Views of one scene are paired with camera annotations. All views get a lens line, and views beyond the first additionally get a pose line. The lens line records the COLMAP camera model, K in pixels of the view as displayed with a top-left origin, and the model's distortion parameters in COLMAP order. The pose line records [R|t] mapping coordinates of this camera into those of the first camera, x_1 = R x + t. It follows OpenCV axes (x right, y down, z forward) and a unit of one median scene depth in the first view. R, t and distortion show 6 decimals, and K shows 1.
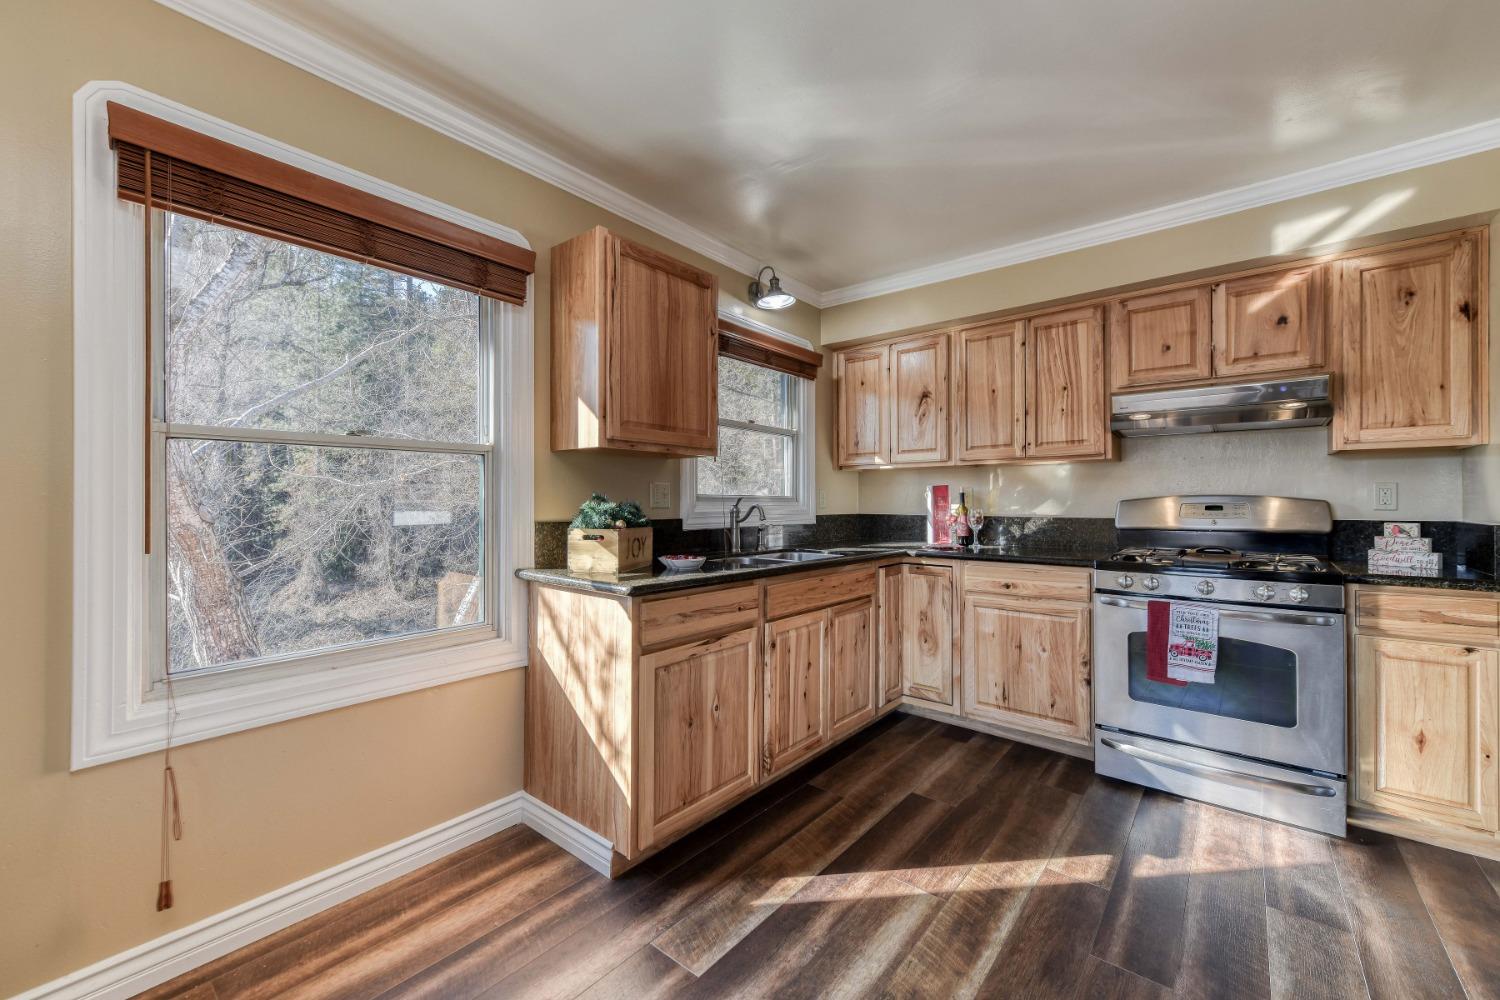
lens RADIAL K [[595.9, 0, 759.4], [0, 595.9, 500.1], [0, 0, 1]] dist [0.002272, -0.000283]
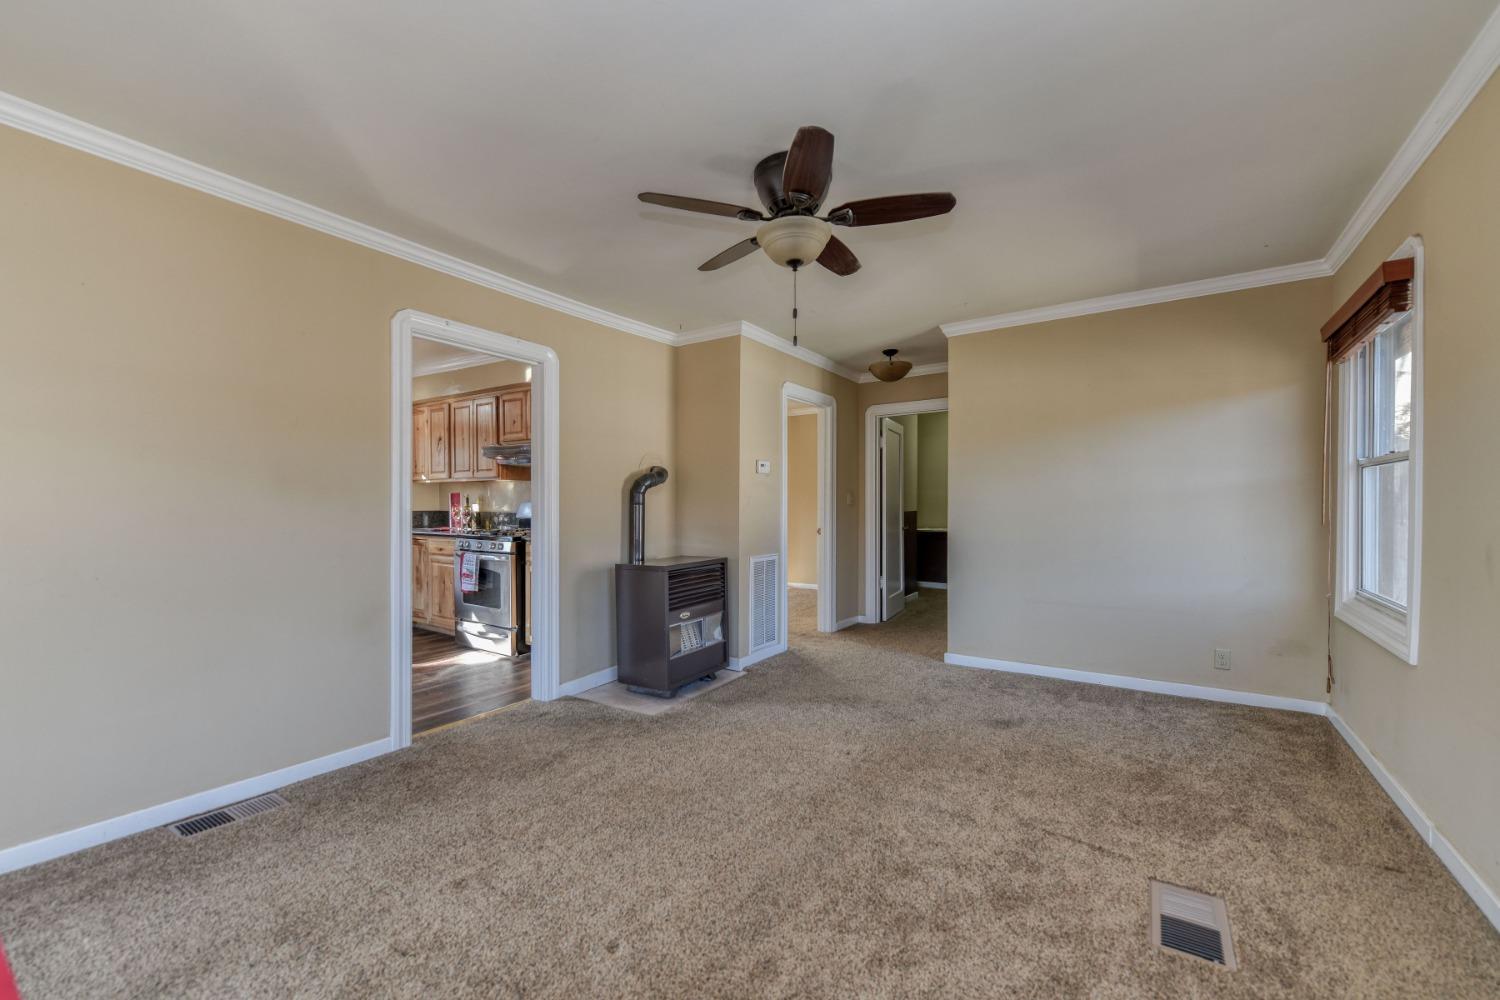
lens RADIAL K [[613.2, 0, 748.2], [0, 613.2, 506.4], [0, 0, 1]] dist [0.001546, 0.000024]
pose [[0.996074, 0.003387, 0.088454, 1.373928], [-0.004117, 0.999959, 0.008077, -0.007262], [-0.088423, -0.008410, 0.996047, -1.092277]]
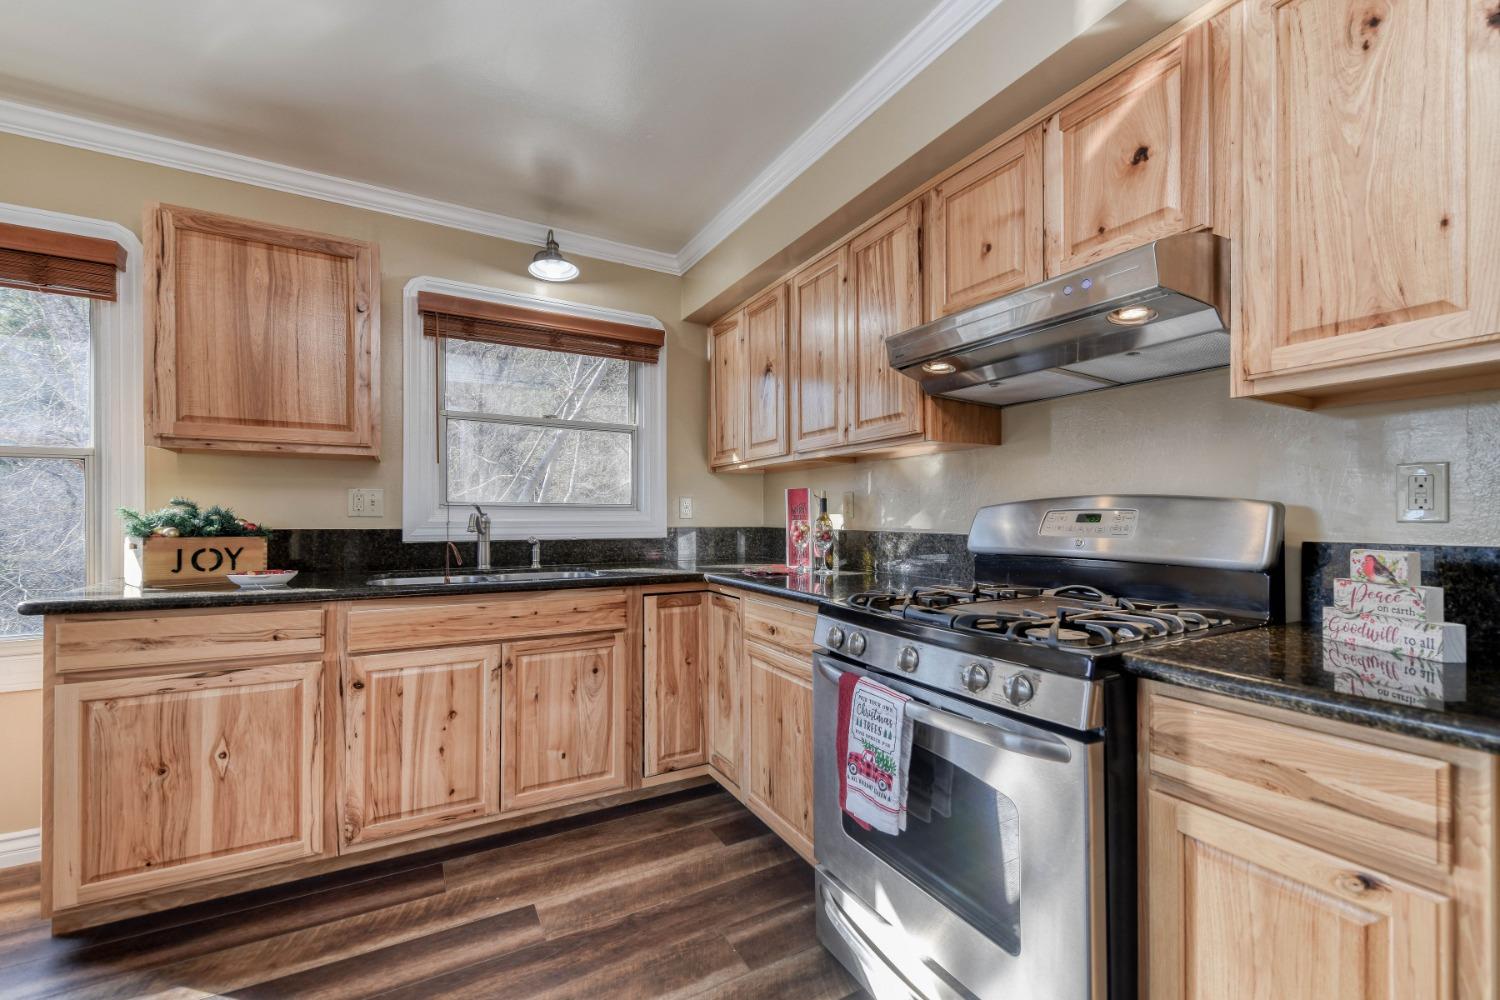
lens RADIAL K [[609.7, 0, 761.7], [0, 609.7, 514.8], [0, 0, 1]] dist [0.001886, -0.000153]
pose [[0.932727, 0.000009, -0.360583, 0.765681], [-0.000179, 1.000000, -0.000438, 0.011536], [0.360583, 0.000473, 0.932727, 0.390118]]
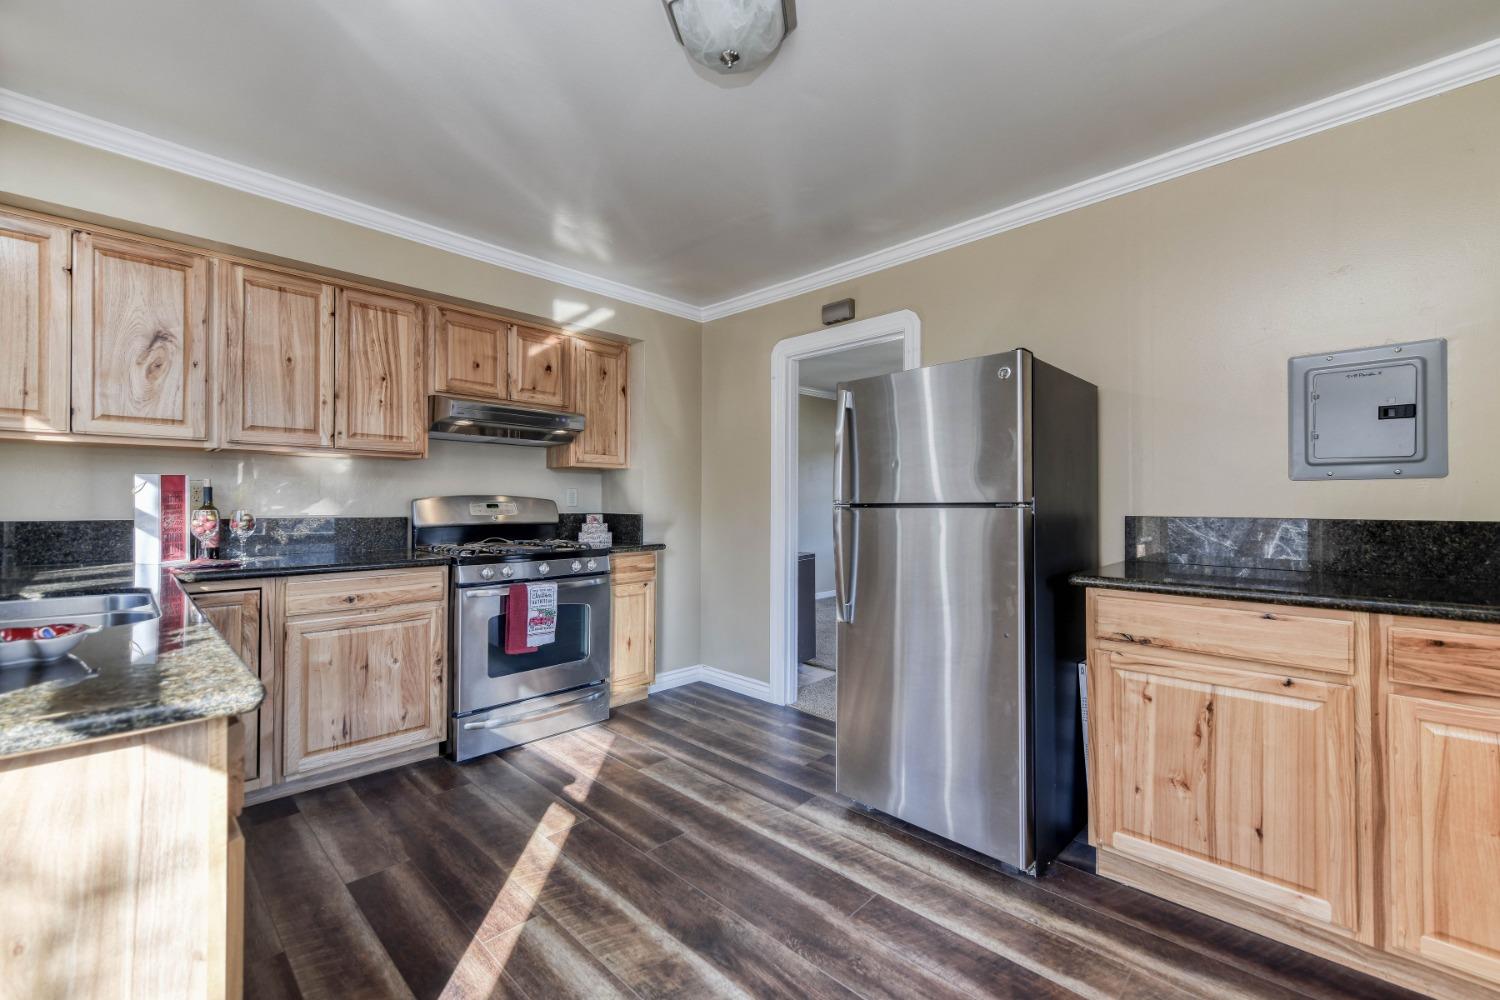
lens RADIAL K [[595.9, 0, 759.4], [0, 595.9, 500.1], [0, 0, 1]] dist [0.002272, -0.000283]
pose [[0.085459, 0.004300, 0.996332, -0.442506], [-0.006328, 0.999973, -0.003773, 0.002675], [-0.996322, -0.005982, 0.085484, 0.404428]]
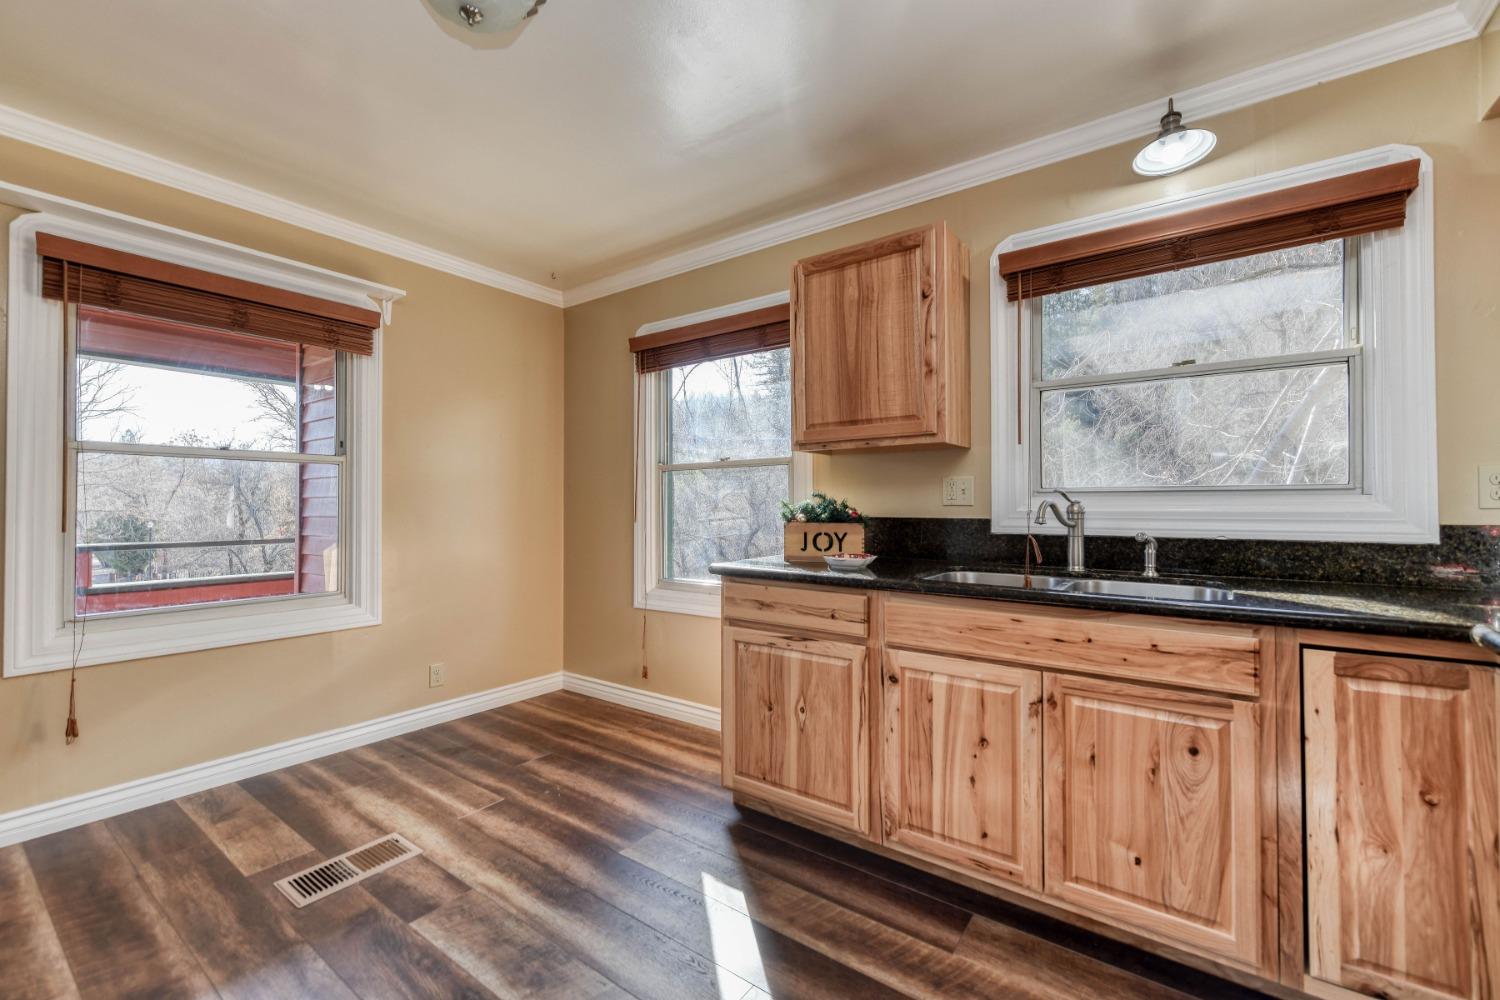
lens RADIAL K [[607.4, 0, 760.7], [0, 607.4, 500.1], [0, 0, 1]] dist [0.000479, -0.000459]
pose [[0.064169, -0.008010, -0.997907, 0.748678], [0.004576, 0.999960, -0.007732, 0.011452], [0.997929, -0.004071, 0.064203, 0.712178]]
